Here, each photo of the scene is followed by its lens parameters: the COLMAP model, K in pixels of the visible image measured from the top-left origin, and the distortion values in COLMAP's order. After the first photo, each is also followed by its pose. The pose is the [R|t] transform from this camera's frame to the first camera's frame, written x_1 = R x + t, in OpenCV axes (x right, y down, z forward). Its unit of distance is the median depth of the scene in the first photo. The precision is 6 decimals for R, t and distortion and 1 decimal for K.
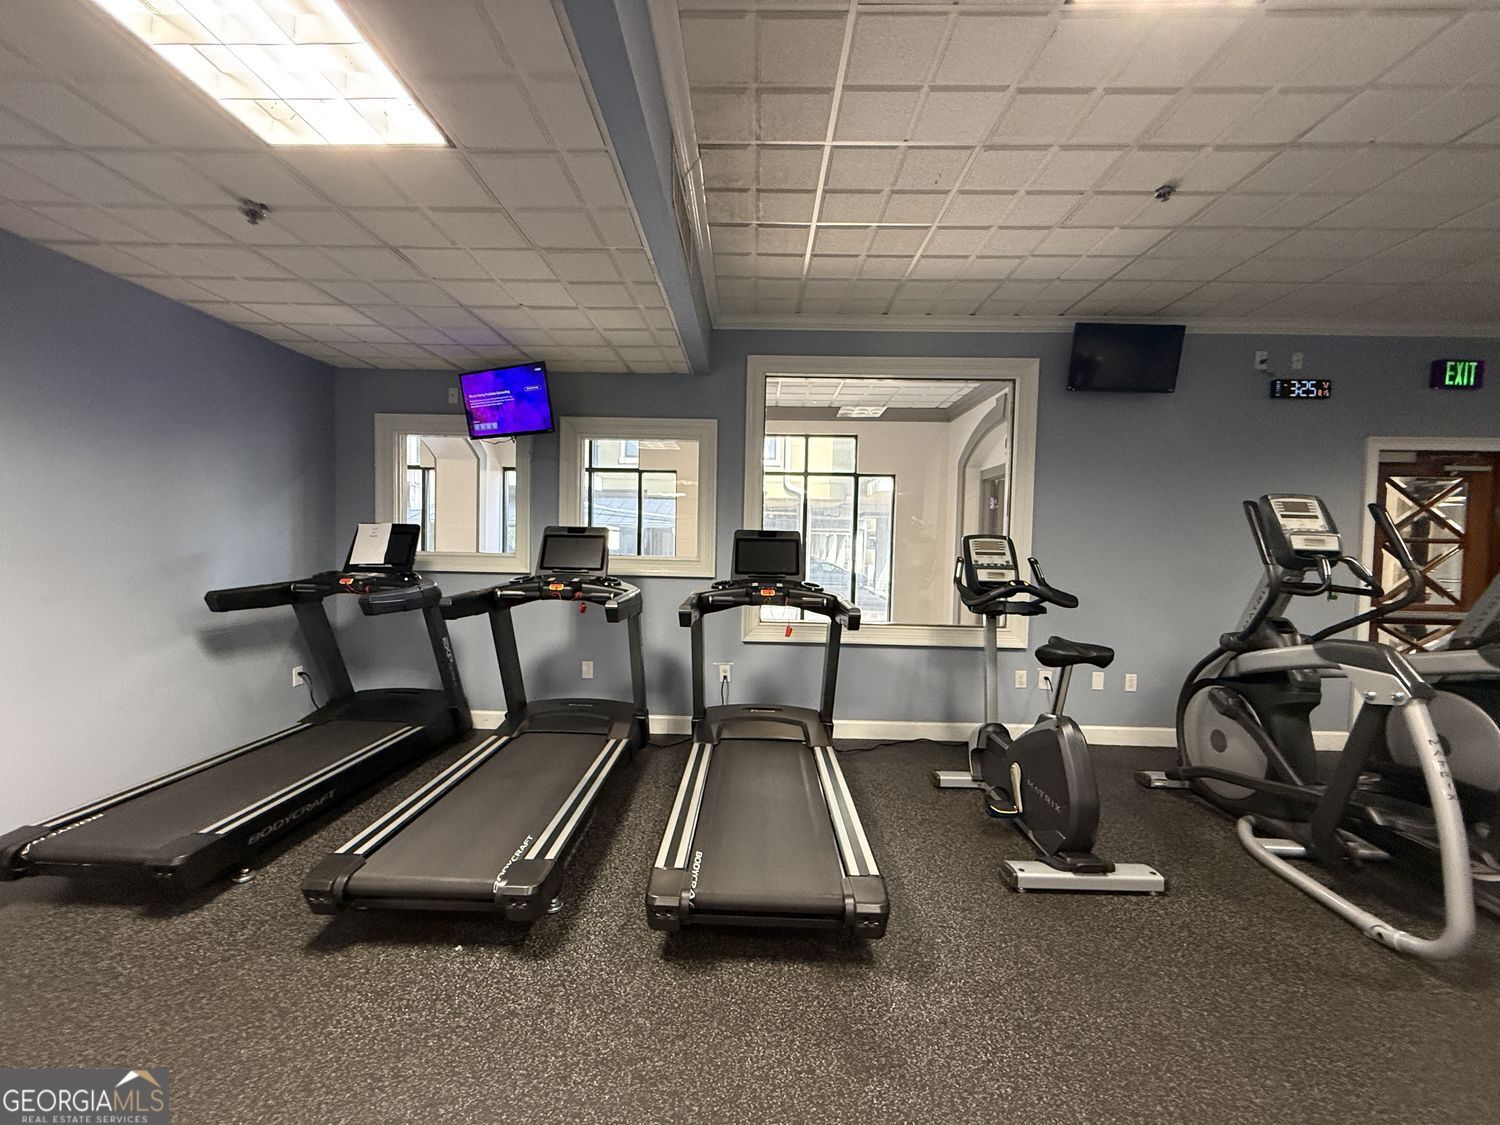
lens RADIAL K [[605.0, 0, 747.8], [0, 605.0, 565.0], [0, 0, 1]] dist [0.000656, 0.000068]
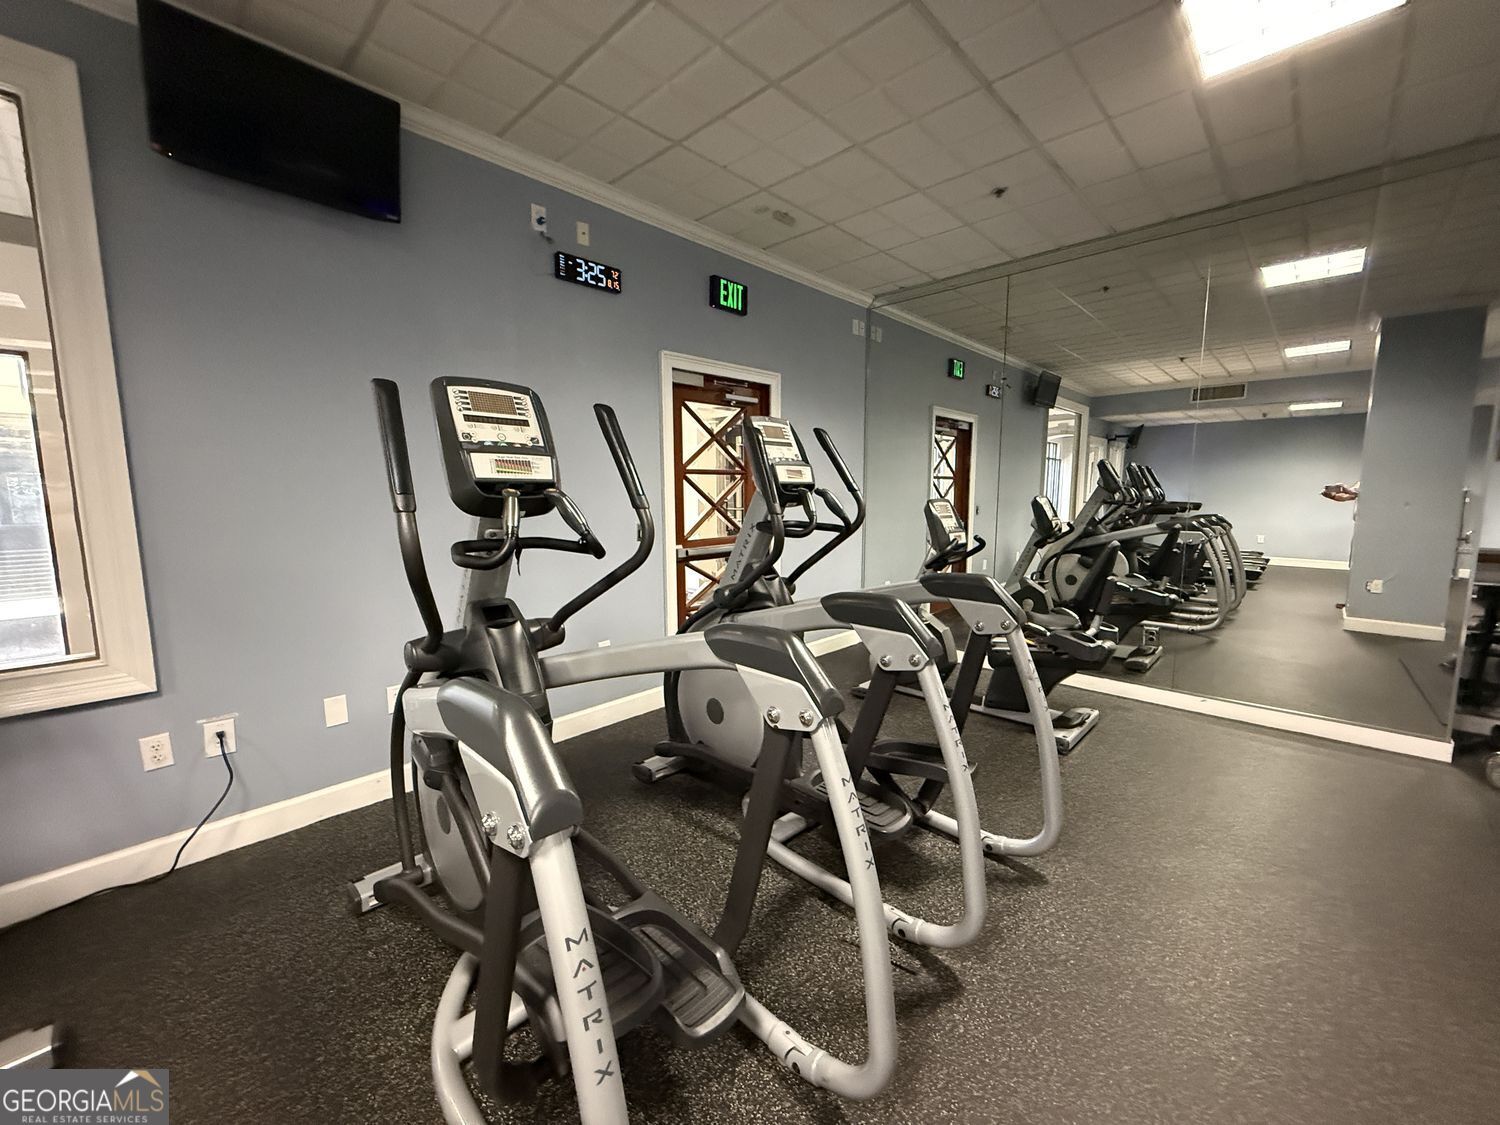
lens RADIAL K [[605.0, 0, 747.1], [0, 605.0, 561.2], [0, 0, 1]] dist [0.000656, 0.000068]
pose [[0.681040, -0.106579, 0.724449, 0.452312], [0.037782, 0.993148, 0.110592, -0.002760], [-0.731271, -0.047947, 0.680400, 0.308133]]
